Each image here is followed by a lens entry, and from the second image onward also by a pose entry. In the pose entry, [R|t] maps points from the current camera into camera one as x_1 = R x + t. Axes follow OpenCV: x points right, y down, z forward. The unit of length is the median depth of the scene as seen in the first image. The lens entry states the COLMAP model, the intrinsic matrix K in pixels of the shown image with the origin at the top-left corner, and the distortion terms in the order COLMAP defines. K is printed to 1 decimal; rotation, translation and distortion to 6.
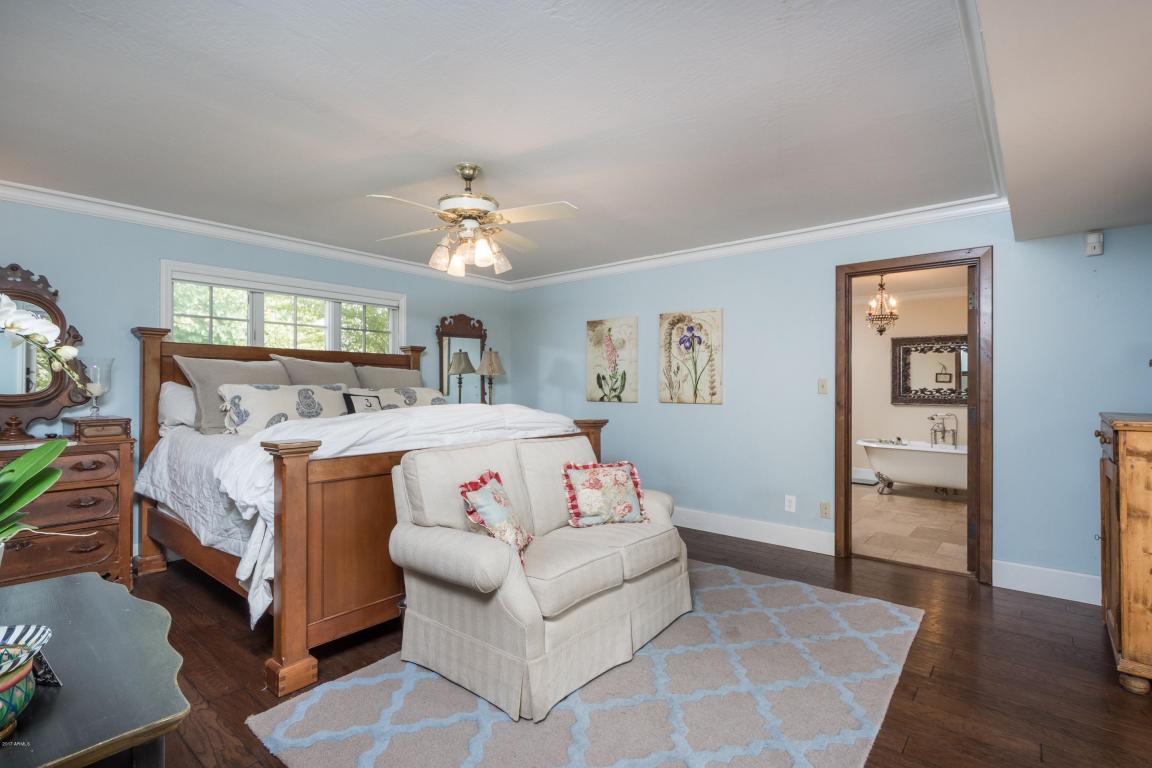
lens RADIAL K [[549.9, 0, 576.0], [0, 549.9, 385.3], [0, 0, 1]] dist [0.000608, 0.000006]
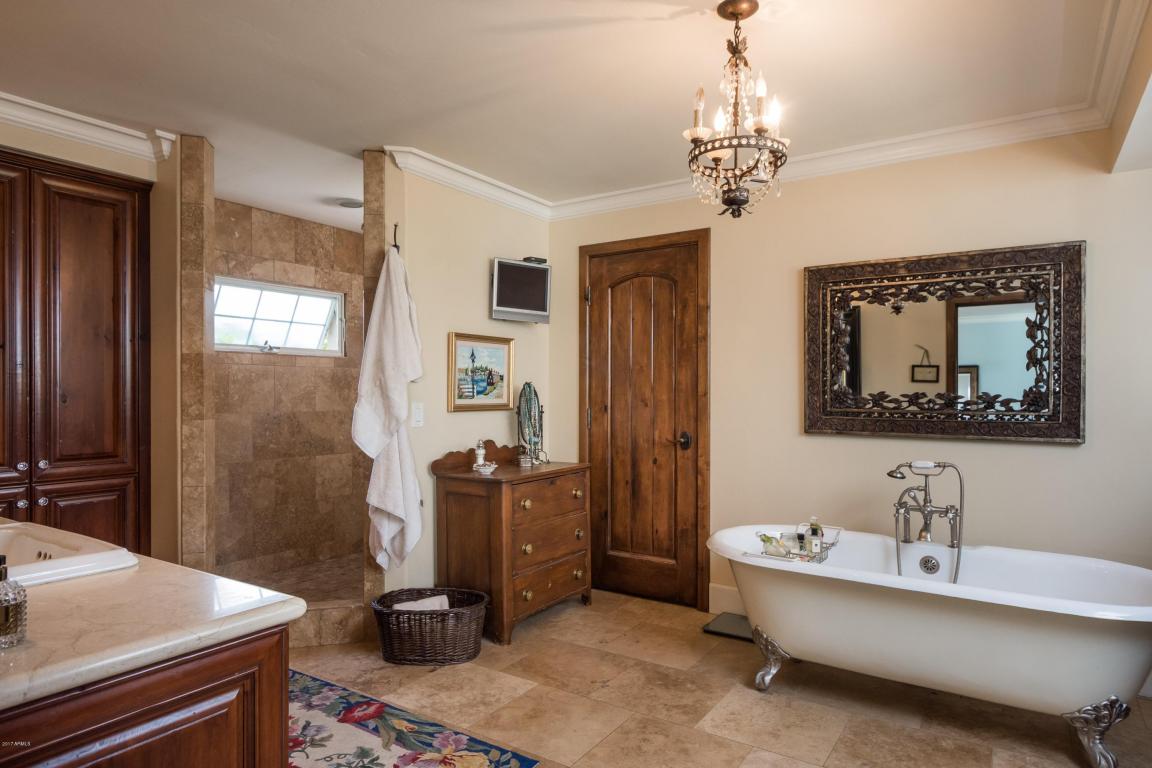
lens RADIAL K [[684.9, 0, 573.9], [0, 684.9, 388.9], [0, 0, 1]] dist [-0.002285, -0.000839]
pose [[0.993157, 0.001978, 0.116768, 0.358025], [-0.002012, 0.999998, 0.000174, 0.002676], [-0.116768, -0.000408, 0.993159, 0.539879]]
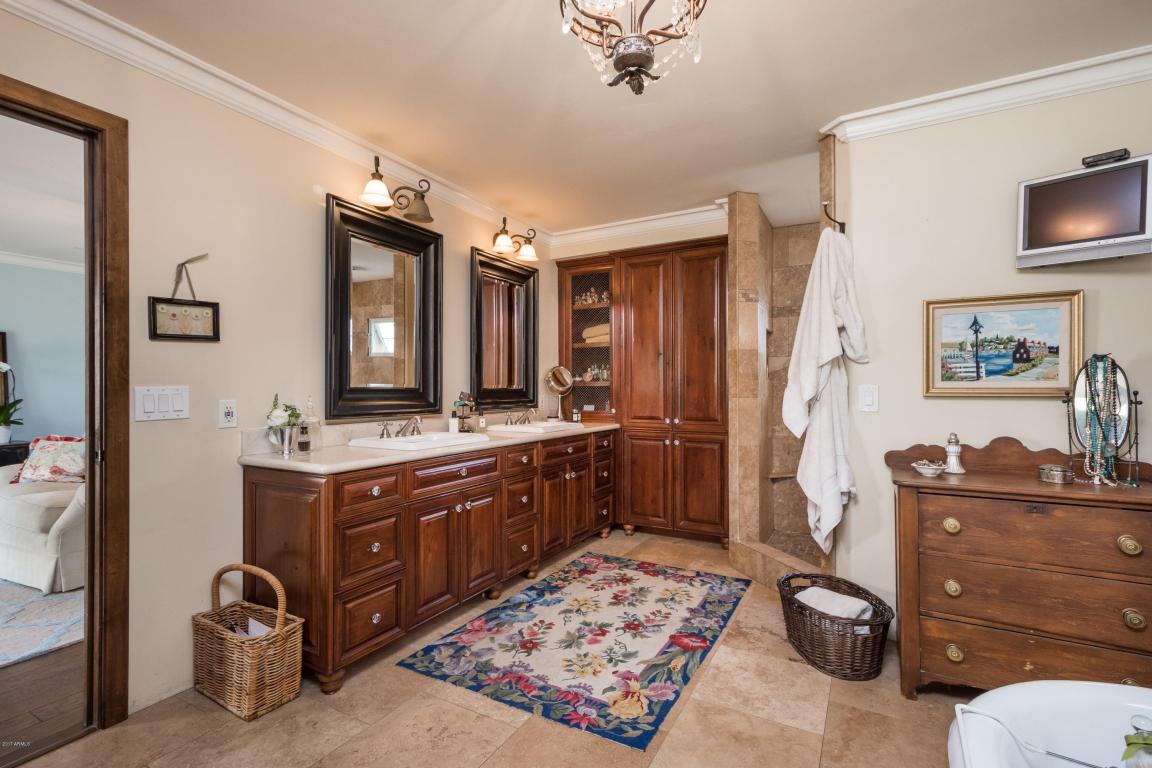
lens RADIAL K [[521.0, 0, 574.5], [0, 521.0, 384.8], [0, 0, 1]] dist [0.000396, 0.000039]
pose [[0.189026, -0.005335, -0.981958, 0.681847], [0.002613, 0.999984, -0.004930, 0.017683], [0.981969, -0.001634, 0.189037, 0.862298]]
